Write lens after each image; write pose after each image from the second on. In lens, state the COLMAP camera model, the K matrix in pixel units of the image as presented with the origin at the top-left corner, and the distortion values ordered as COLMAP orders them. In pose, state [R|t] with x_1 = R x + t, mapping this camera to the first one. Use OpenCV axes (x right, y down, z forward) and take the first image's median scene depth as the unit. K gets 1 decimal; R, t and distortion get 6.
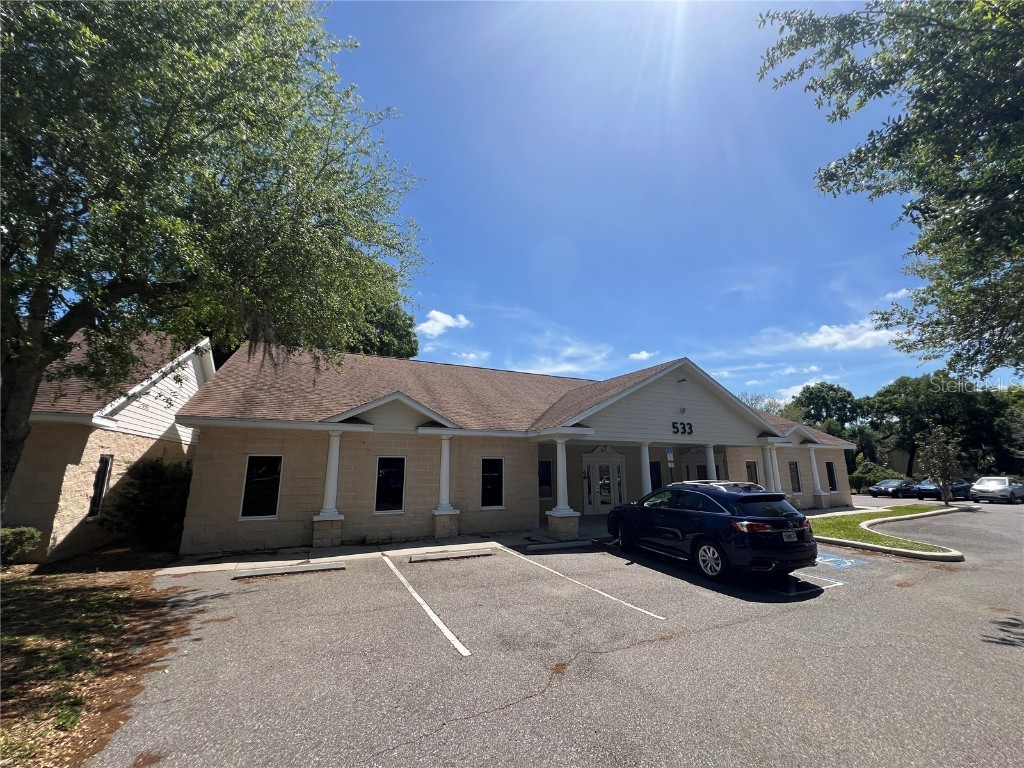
lens RADIAL K [[408.8, 0, 514.5], [0, 408.8, 382.4], [0, 0, 1]] dist [0.000720, 0.000264]
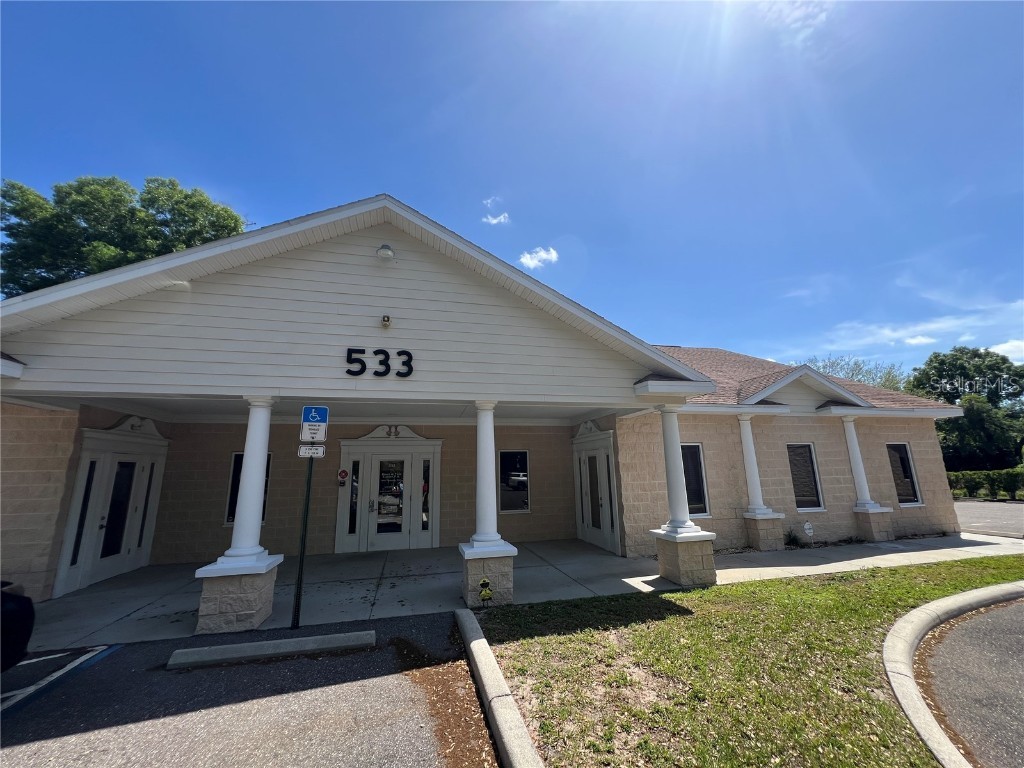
lens RADIAL K [[408.8, 0, 514.5], [0, 408.8, 382.4], [0, 0, 1]] dist [0.000720, 0.000264]
pose [[0.977349, -0.061956, -0.202363, 0.745543], [0.060445, 0.998078, -0.013641, 0.173277], [0.202819, 0.001100, 0.979216, 0.740840]]
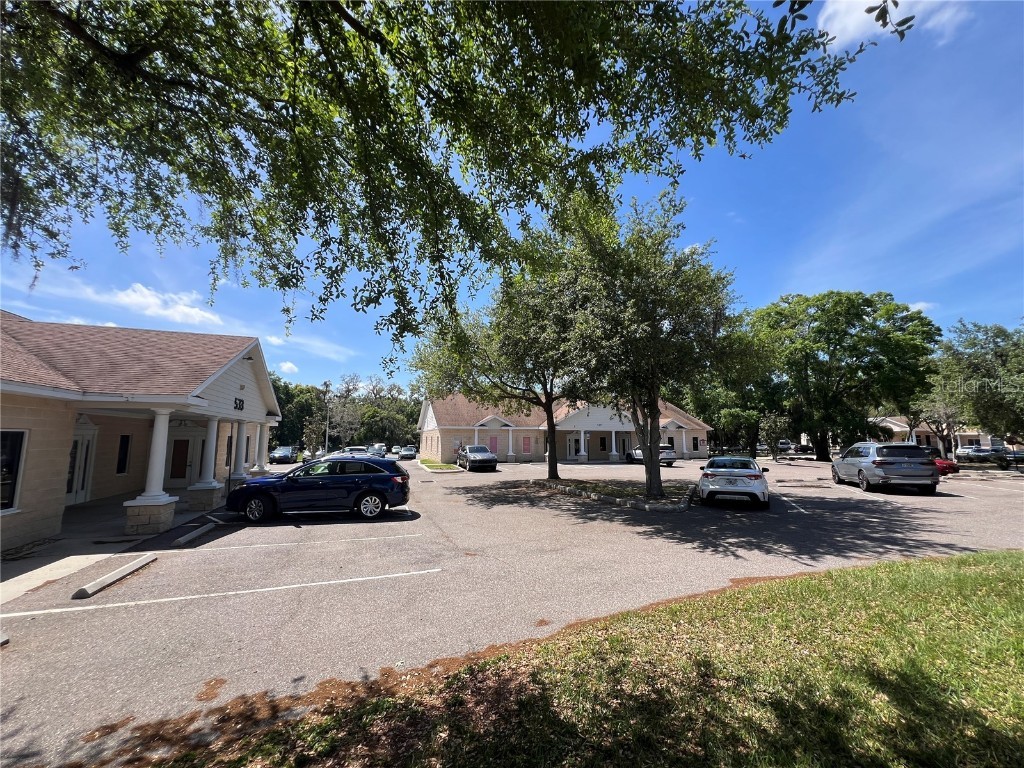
lens RADIAL K [[408.8, 0, 514.5], [0, 408.8, 382.4], [0, 0, 1]] dist [0.000720, 0.000264]
pose [[0.113715, 0.136189, 0.984135, -0.616905], [-0.201755, 0.973086, -0.111347, 0.040680], [-0.972812, -0.185892, 0.138132, 0.243964]]
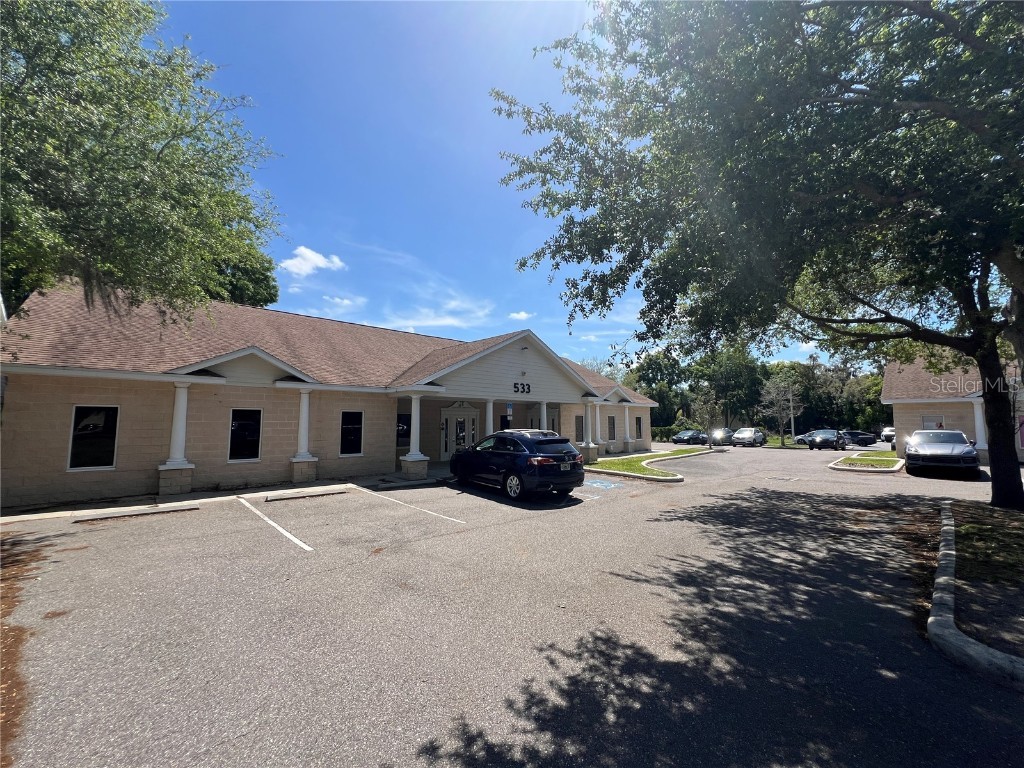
lens RADIAL K [[408.8, 0, 514.5], [0, 408.8, 382.4], [0, 0, 1]] dist [0.000720, 0.000264]
pose [[0.957405, 0.030634, 0.287120, 0.049188], [-0.062414, 0.992805, 0.102192, -0.032431], [-0.281924, -0.115759, 0.952428, -0.170094]]
